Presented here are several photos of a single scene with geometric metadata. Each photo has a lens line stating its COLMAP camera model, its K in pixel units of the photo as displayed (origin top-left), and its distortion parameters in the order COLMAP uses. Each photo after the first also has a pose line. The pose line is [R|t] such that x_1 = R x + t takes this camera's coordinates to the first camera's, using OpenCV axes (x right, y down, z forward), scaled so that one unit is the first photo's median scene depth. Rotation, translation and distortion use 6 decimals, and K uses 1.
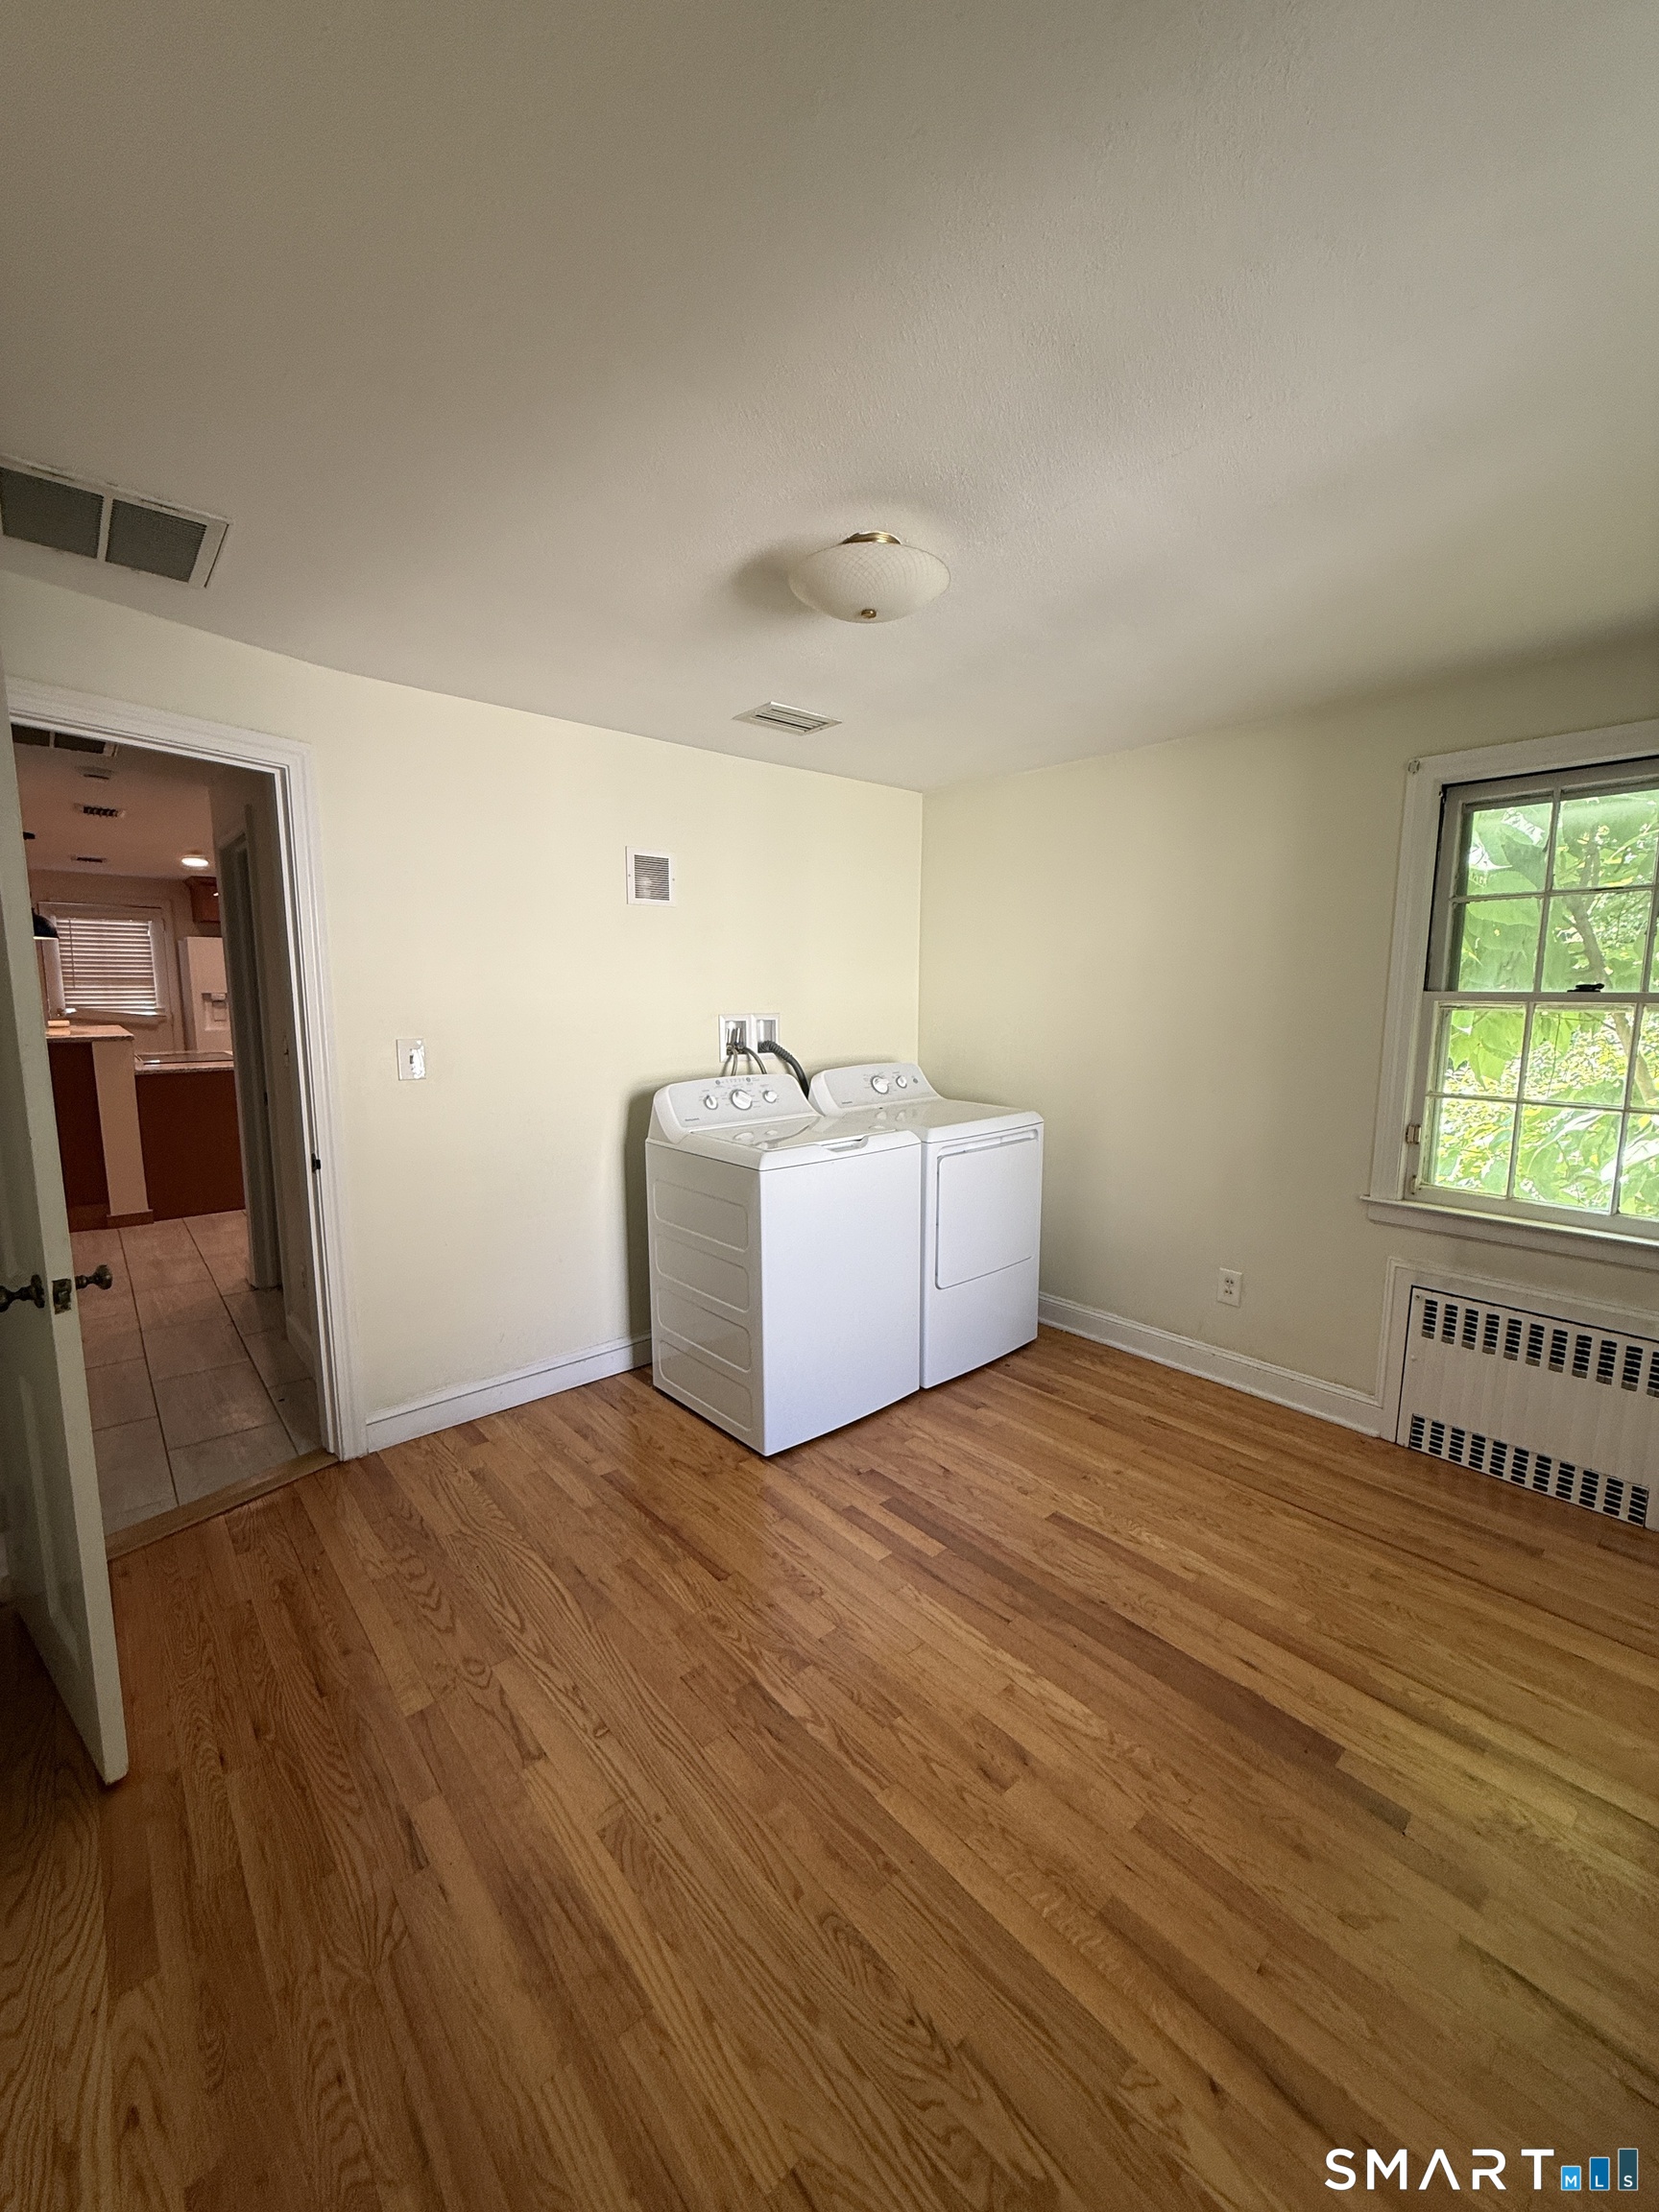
lens RADIAL K [[876.6, 0, 829.5], [0, 876.6, 1106.0], [0, 0, 1]] dist [0.001954, 0.000260]
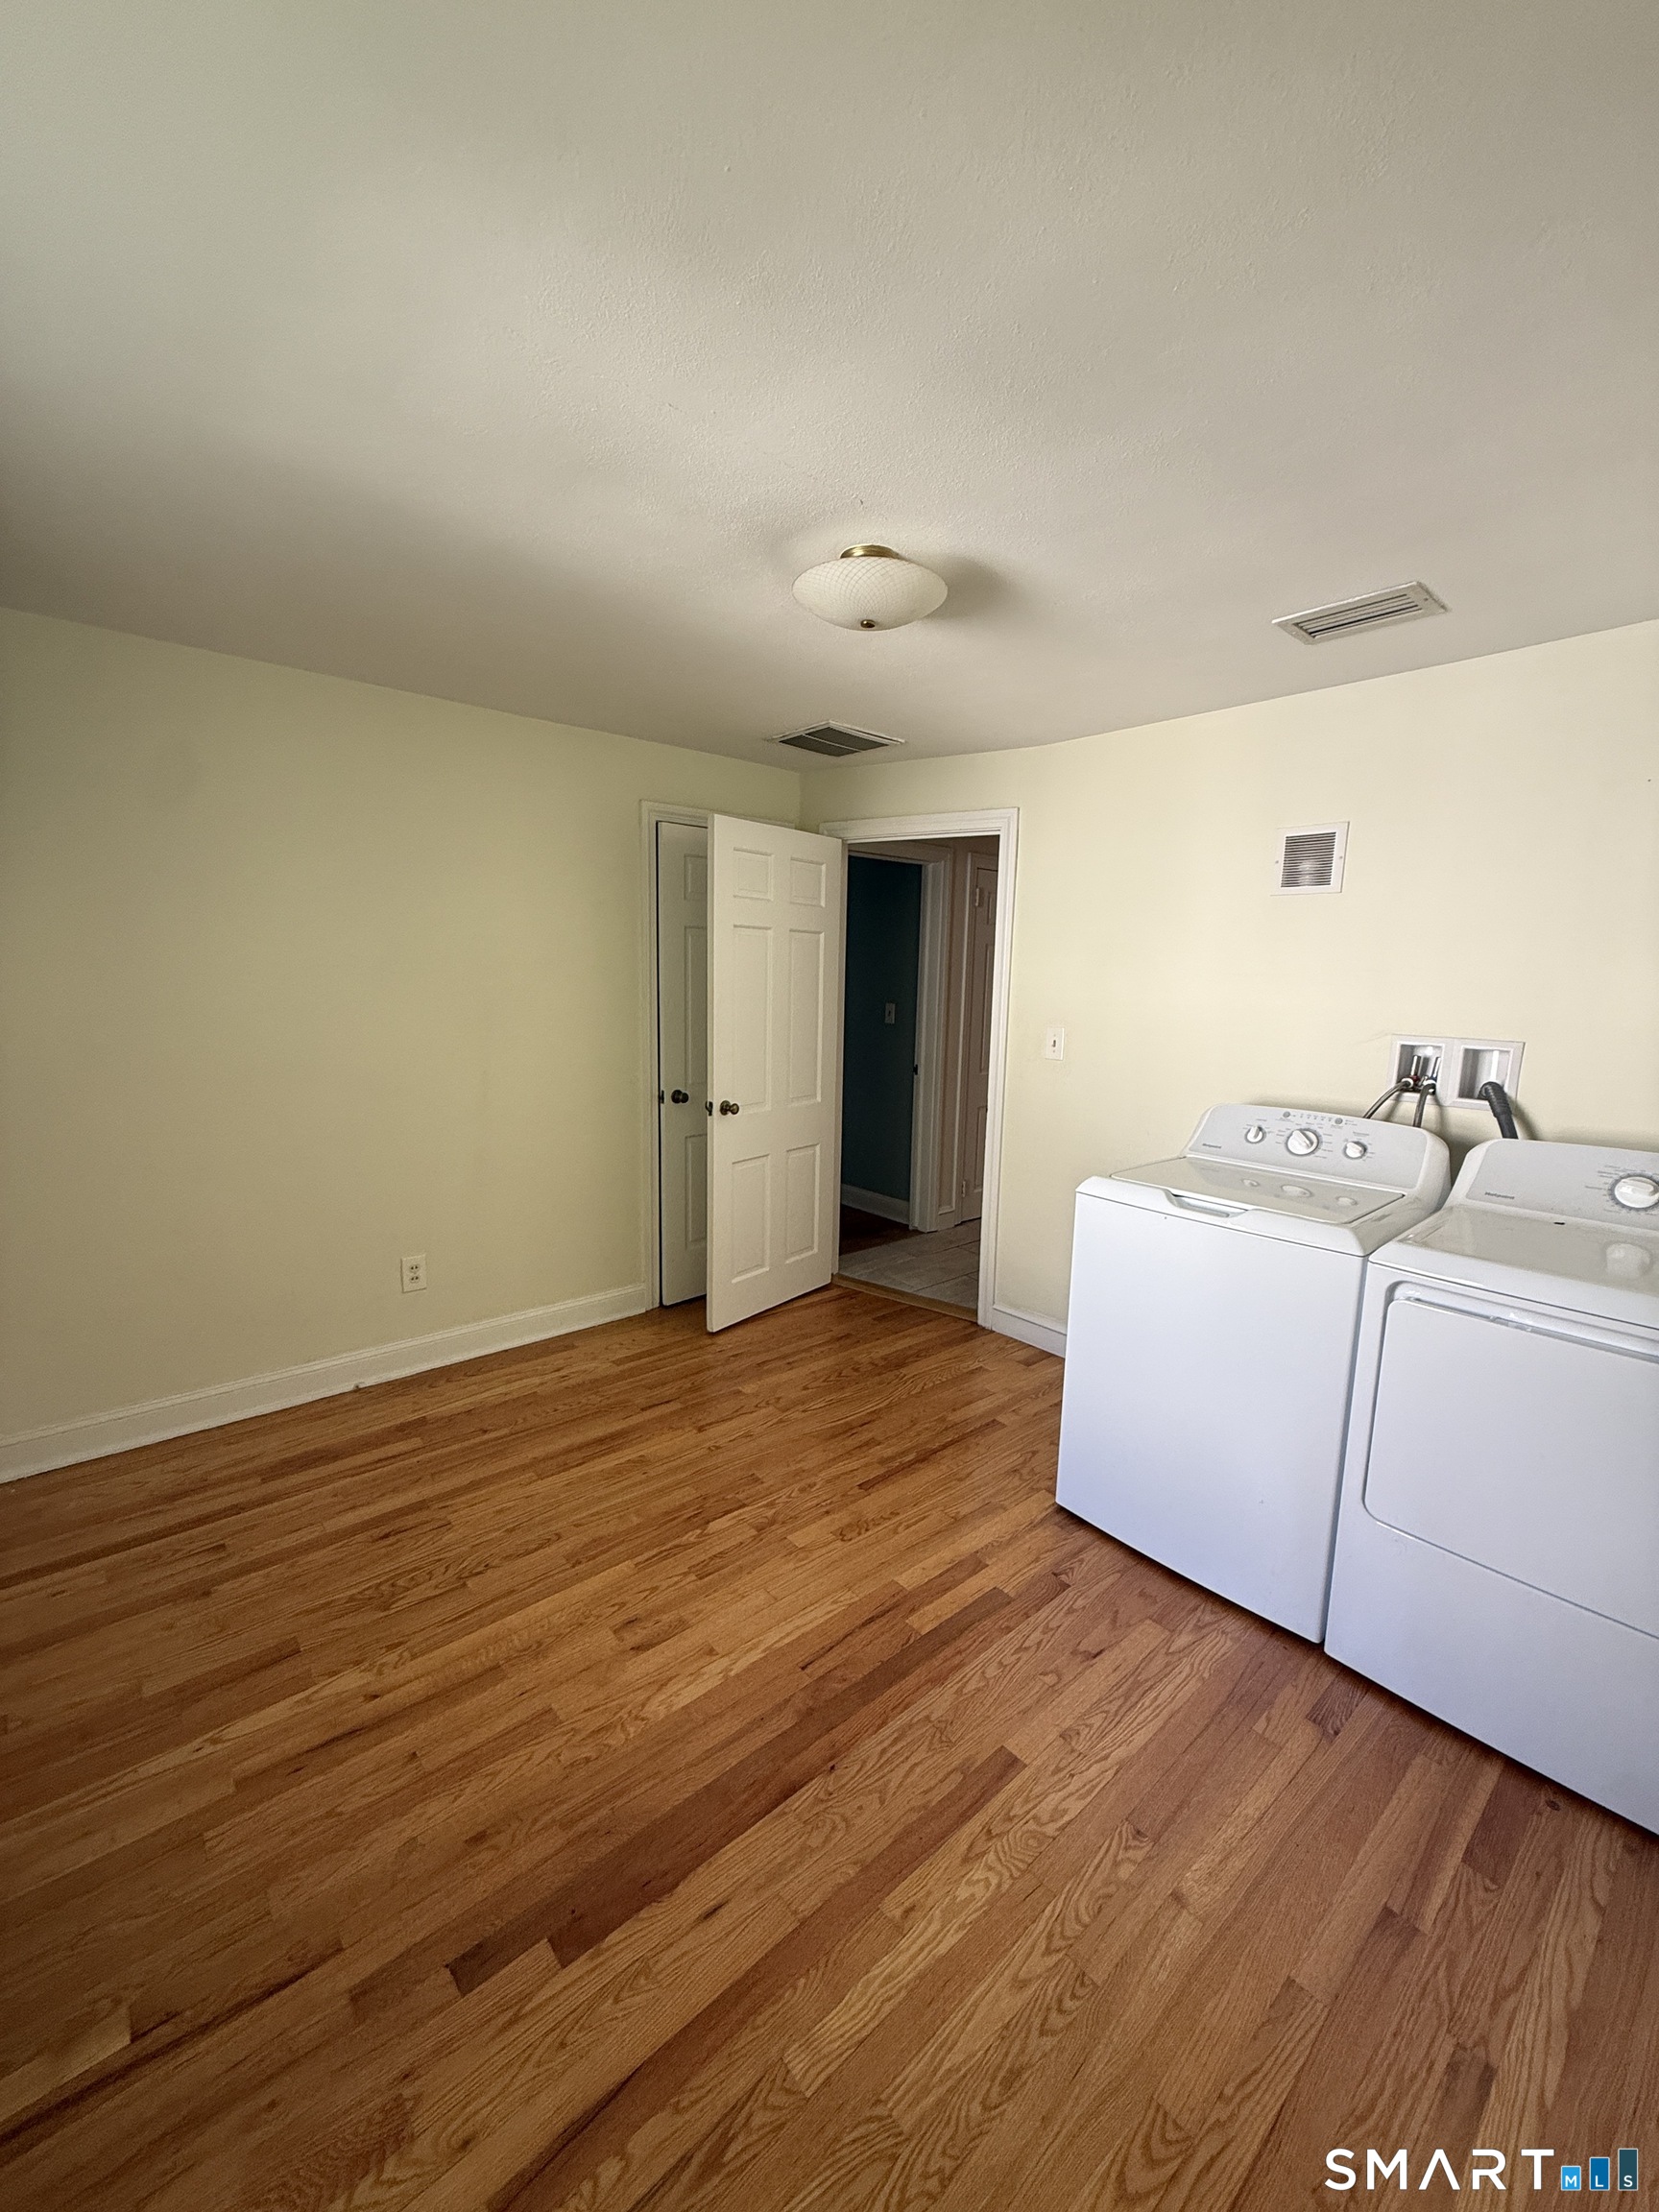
lens RADIAL K [[876.6, 0, 829.5], [0, 876.6, 1106.0], [0, 0, 1]] dist [0.001954, 0.000260]
pose [[0.000749, 0.150115, -0.988668, 1.051171], [-0.160463, 0.975875, 0.148051, -0.137633], [0.987042, 0.158533, 0.024819, 0.927206]]
